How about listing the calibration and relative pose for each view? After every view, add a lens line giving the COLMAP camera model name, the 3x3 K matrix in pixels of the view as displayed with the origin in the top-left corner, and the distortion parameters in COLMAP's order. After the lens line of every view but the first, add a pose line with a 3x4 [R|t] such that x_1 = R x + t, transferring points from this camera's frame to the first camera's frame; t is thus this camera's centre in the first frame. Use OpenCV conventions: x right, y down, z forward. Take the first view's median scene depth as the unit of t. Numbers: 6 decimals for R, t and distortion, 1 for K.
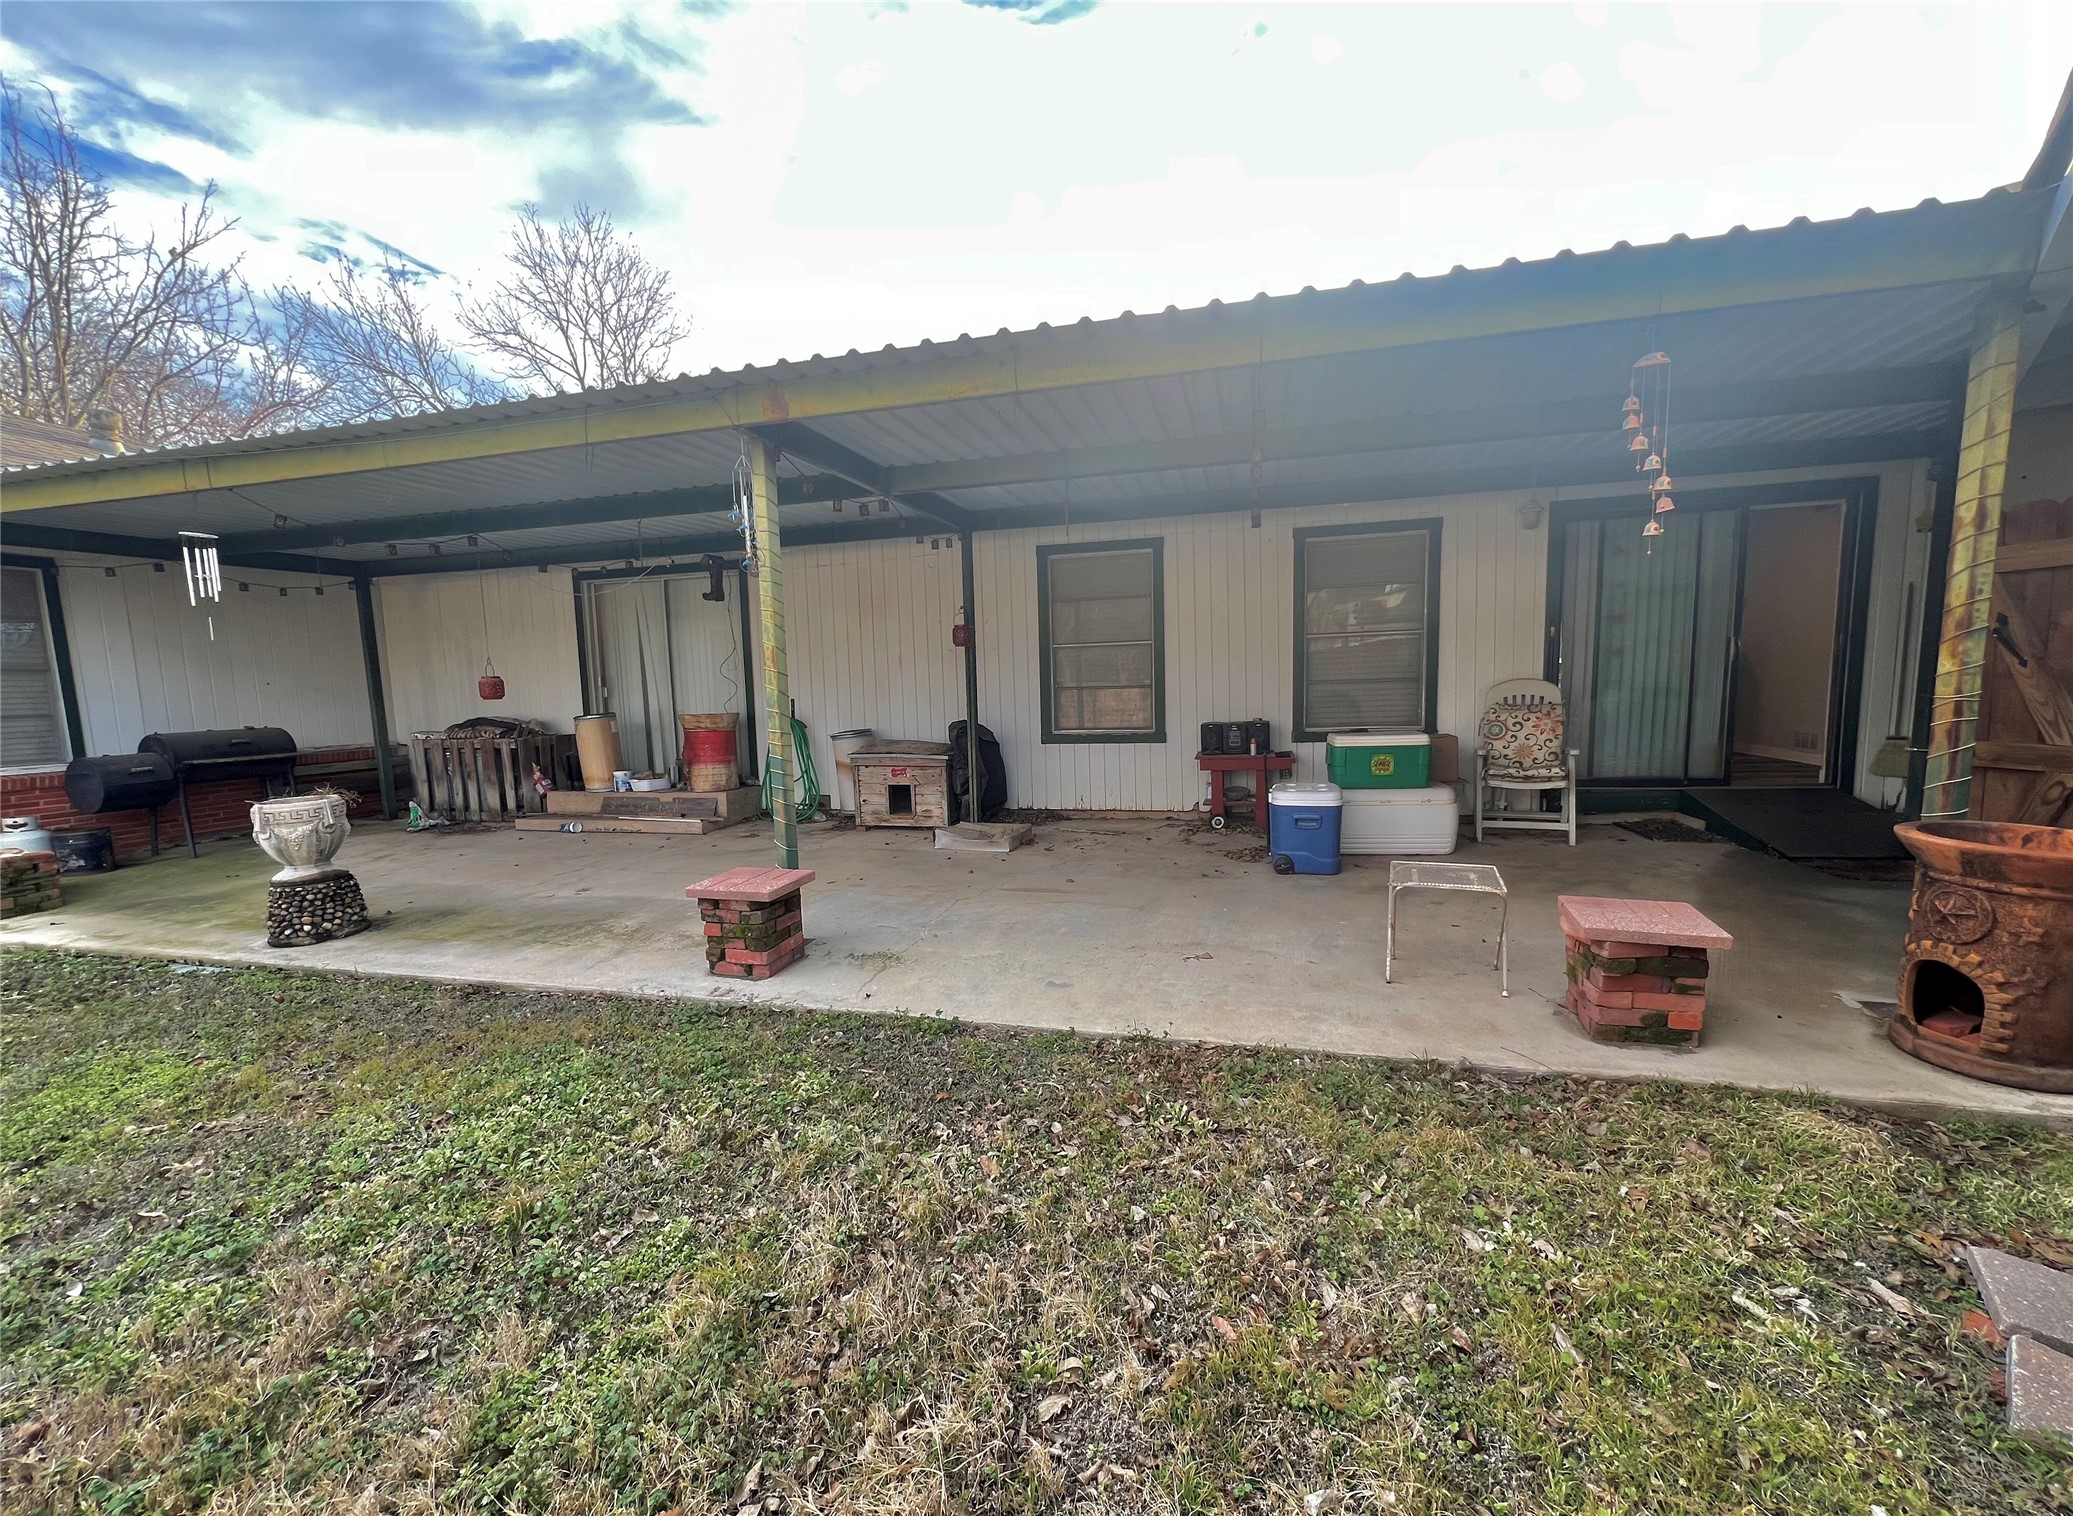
lens RADIAL K [[780.4, 0, 1038.1], [0, 780.4, 763.9], [0, 0, 1]] dist [-0.001551, -0.000140]
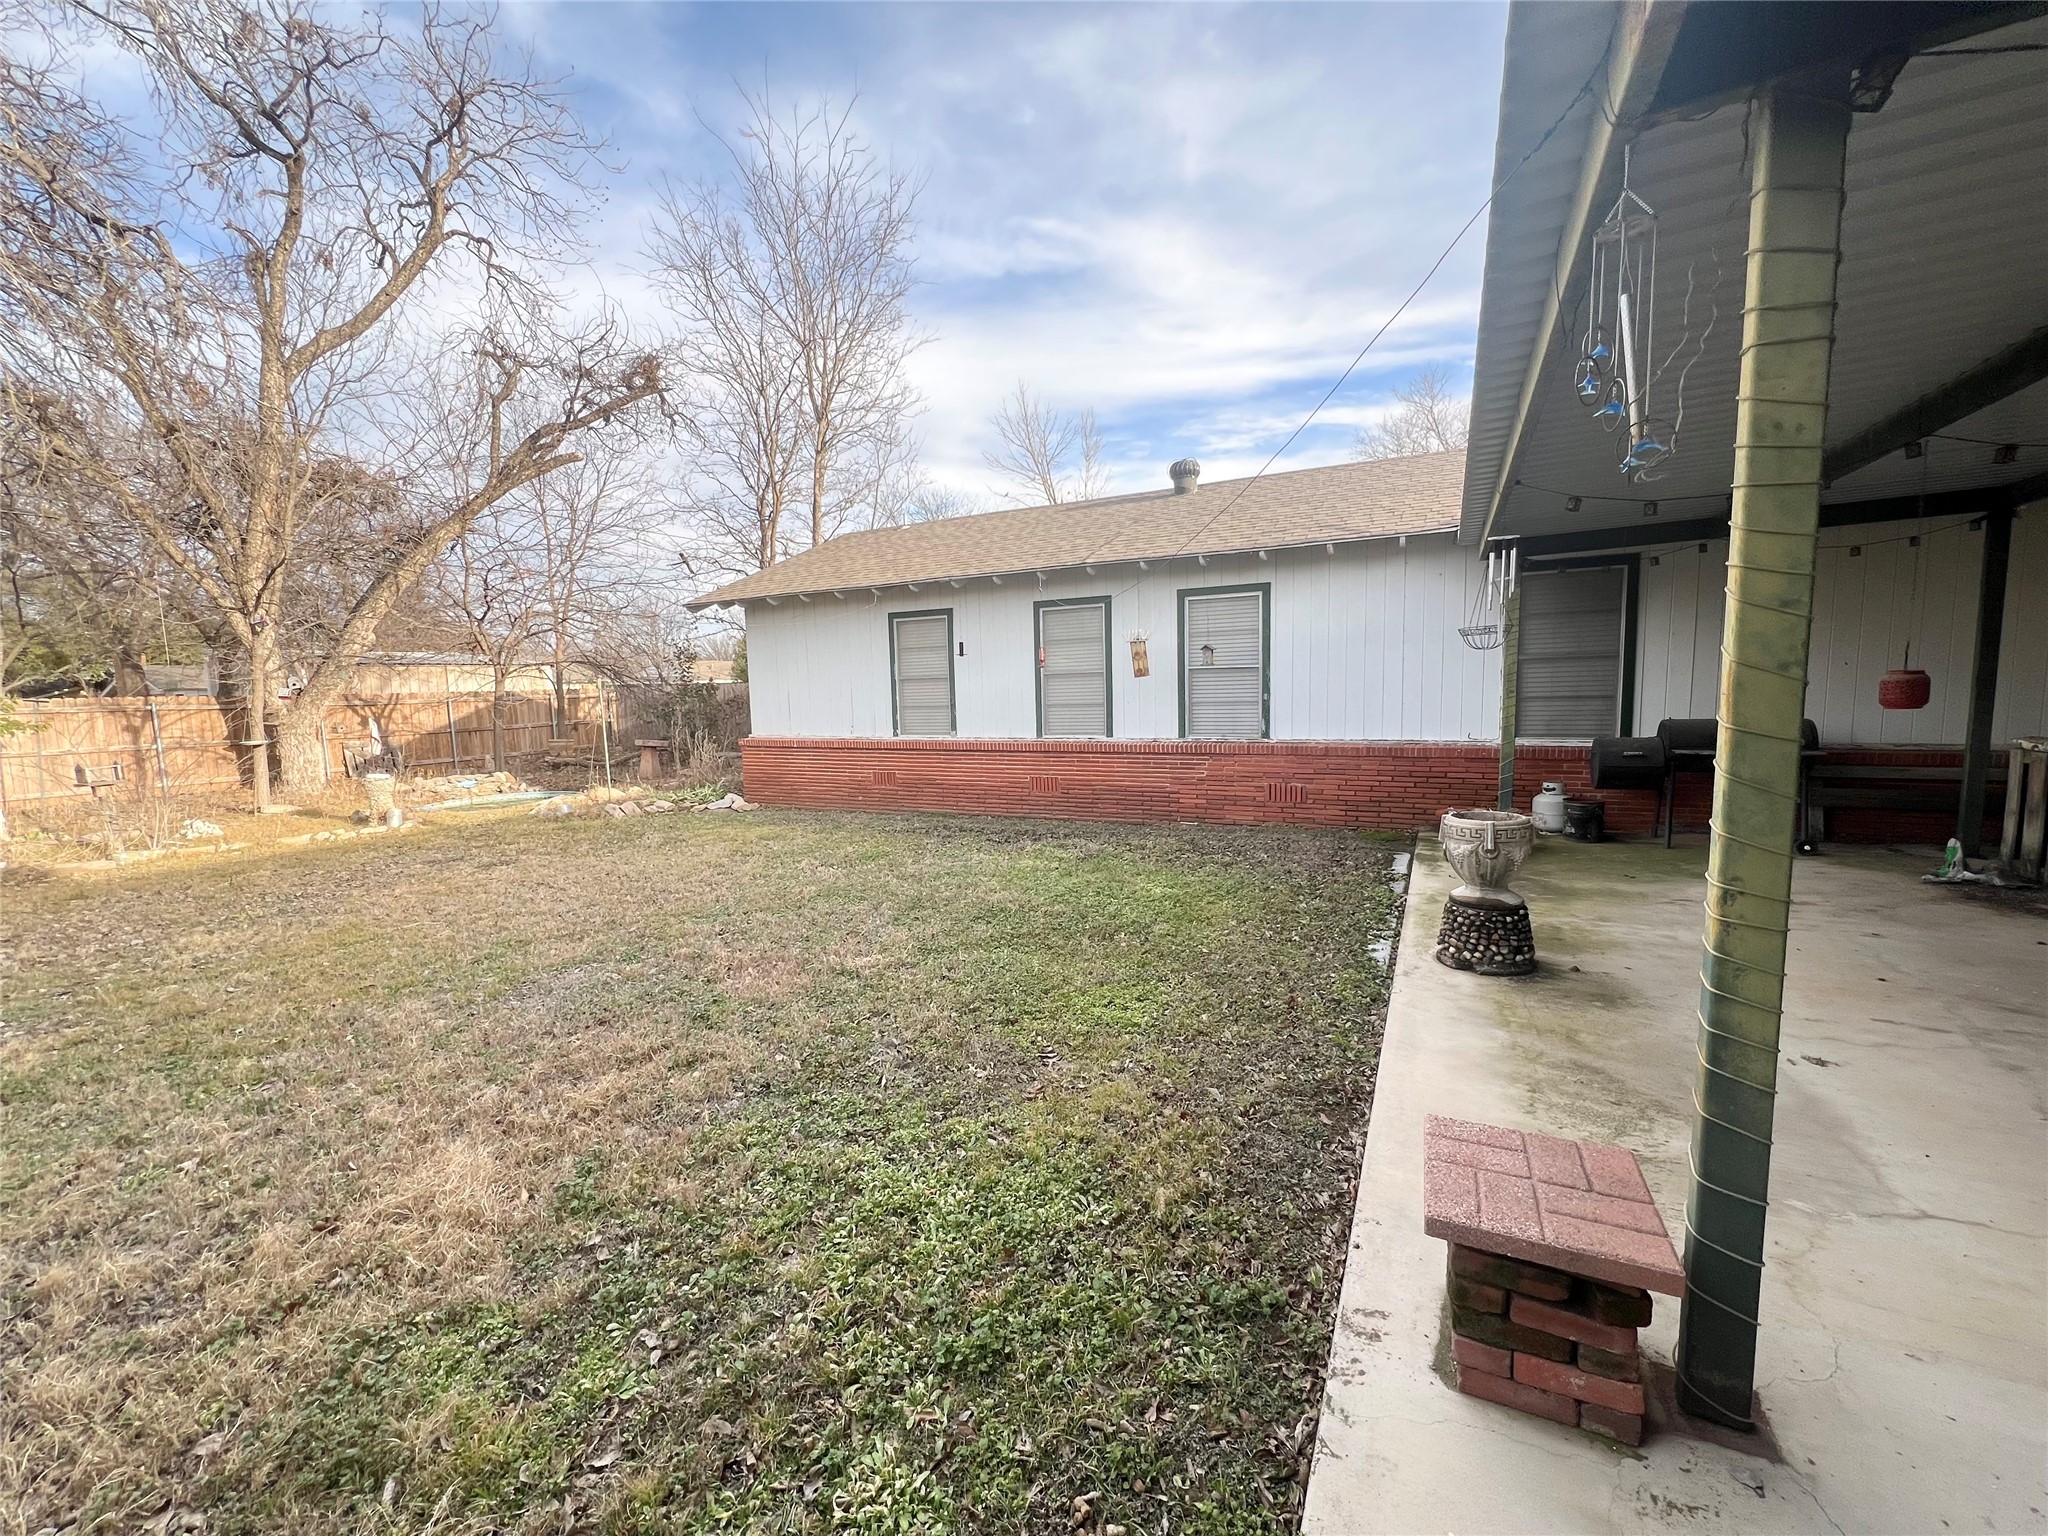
lens RADIAL K [[819.4, 0, 1029.8], [0, 819.4, 764.1], [0, 0, 1]] dist [0.002969, 0.000161]
pose [[-0.206495, 0.126464, -0.970241, 0.105761], [-0.073840, 0.986770, 0.144334, -0.114867], [0.975657, 0.101447, -0.194425, 0.646241]]
